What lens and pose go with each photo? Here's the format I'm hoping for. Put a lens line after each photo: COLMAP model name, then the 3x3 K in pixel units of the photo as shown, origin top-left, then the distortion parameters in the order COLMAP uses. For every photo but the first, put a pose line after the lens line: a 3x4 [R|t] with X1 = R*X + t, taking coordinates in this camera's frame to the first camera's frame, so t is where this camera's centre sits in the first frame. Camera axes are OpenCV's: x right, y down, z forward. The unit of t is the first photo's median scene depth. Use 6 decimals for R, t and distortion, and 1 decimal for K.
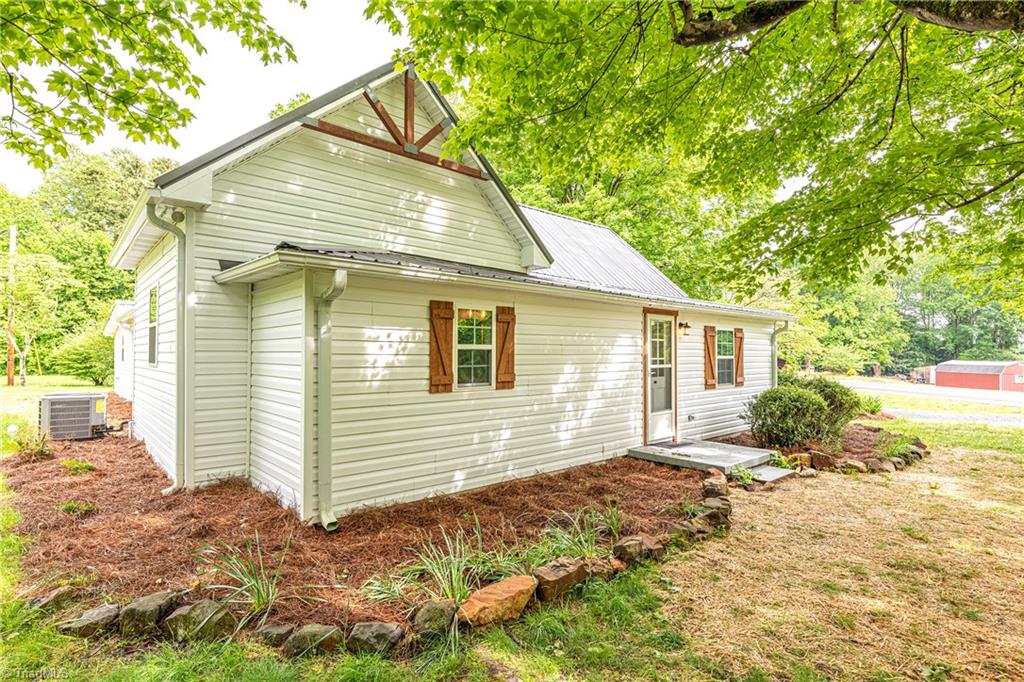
lens RADIAL K [[502.9, 0, 514.7], [0, 502.9, 345.9], [0, 0, 1]] dist [0.004158, 0.000154]
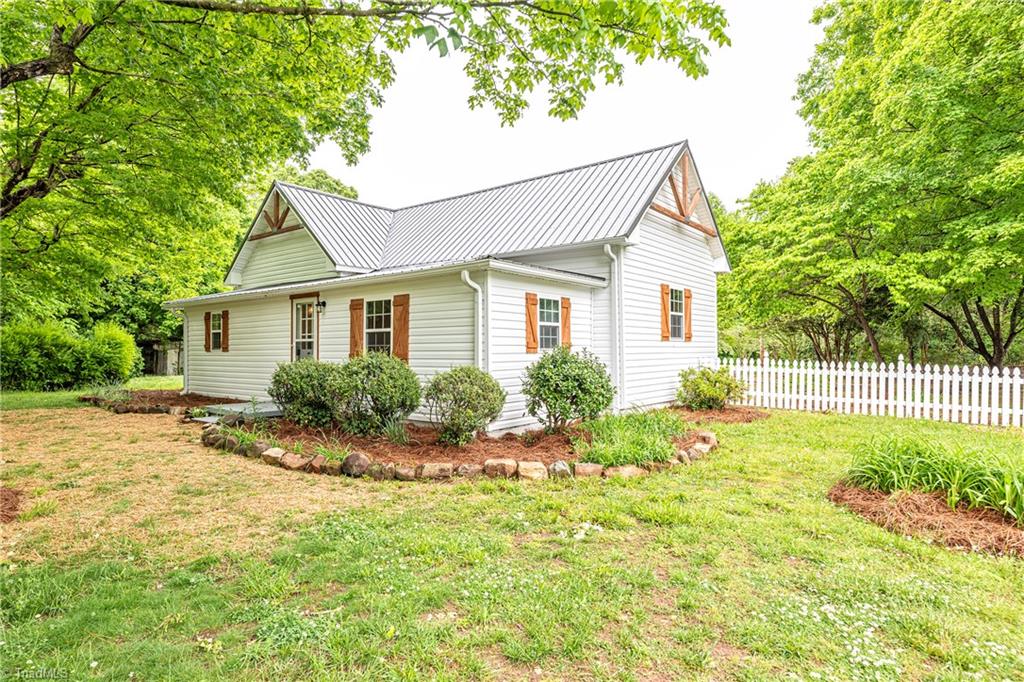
lens RADIAL K [[566.6, 0, 507.4], [0, 566.6, 340.9], [0, 0, 1]] dist [0.001899, -0.000215]
pose [[0.169434, -0.021937, -0.985297, 2.269030], [0.019079, 0.999638, -0.018976, 0.101718], [0.985357, -0.015584, 0.169791, 1.639431]]
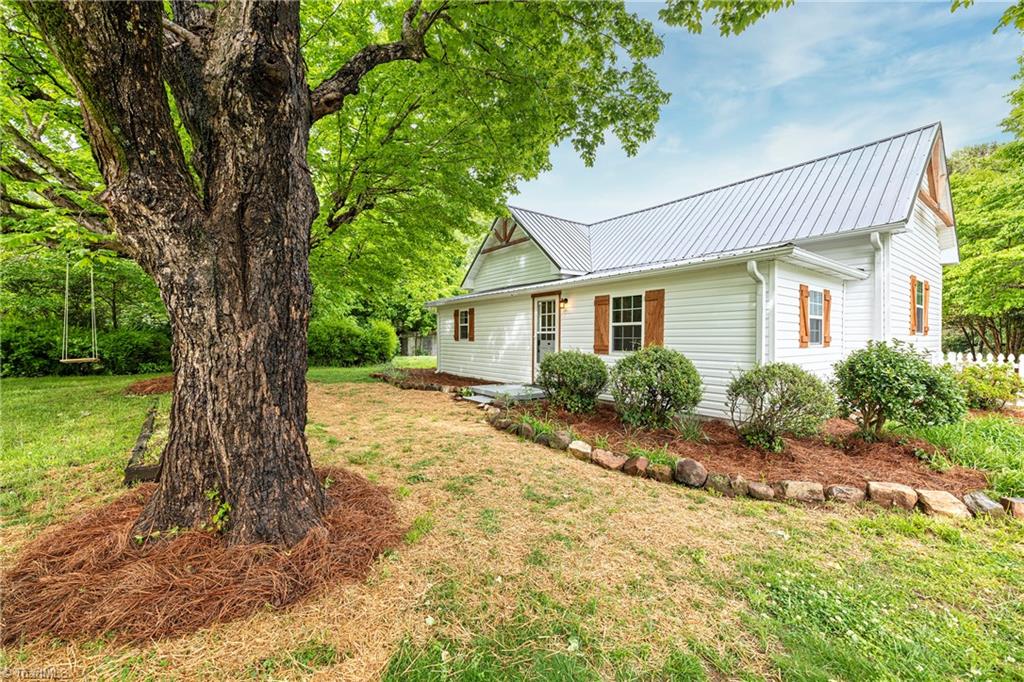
lens RADIAL K [[409.9, 0, 516.6], [0, 409.9, 341.5], [0, 0, 1]] dist [-0.002239, 0.000443]
pose [[-0.079822, 0.002040, -0.996807, 1.908603], [0.009579, 0.999953, 0.001279, 0.083705], [0.996763, -0.009447, -0.079838, 1.322880]]
